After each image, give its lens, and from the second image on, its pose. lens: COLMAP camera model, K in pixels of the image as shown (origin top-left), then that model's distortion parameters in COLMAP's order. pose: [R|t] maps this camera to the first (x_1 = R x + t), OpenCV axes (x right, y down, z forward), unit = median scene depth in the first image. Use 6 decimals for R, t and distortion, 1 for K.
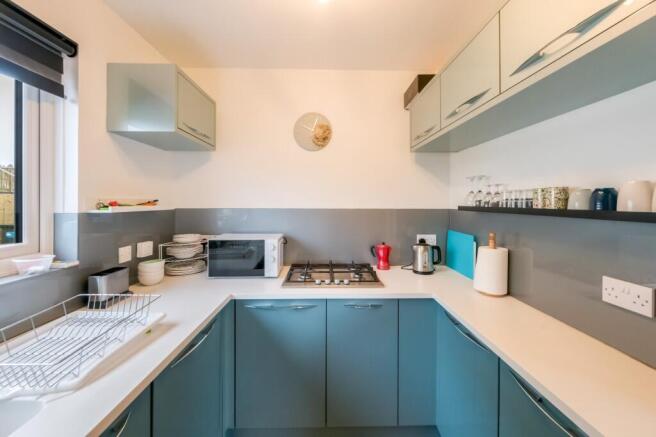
lens RADIAL K [[279.0, 0, 329.4], [0, 279.0, 201.7], [0, 0, 1]] dist [-0.000252, -0.000112]
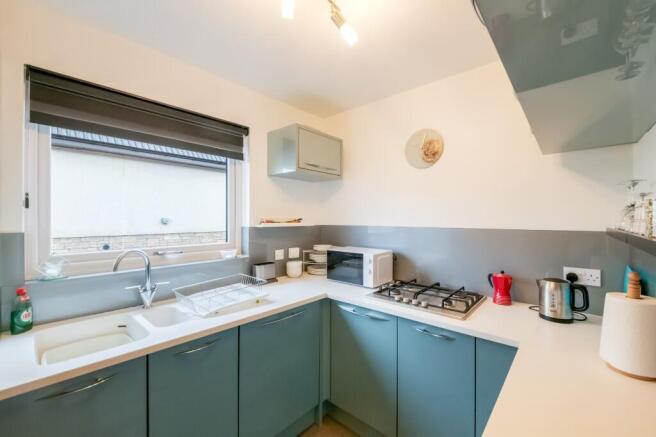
lens RADIAL K [[273.4, 0, 327.7], [0, 273.4, 218.9], [0, 0, 1]] dist [0.000761, 0.000015]
pose [[0.724327, -0.001259, -0.689456, 0.459275], [-0.000592, 0.999997, -0.002448, -0.002503], [0.689457, 0.002181, 0.724323, 0.095440]]
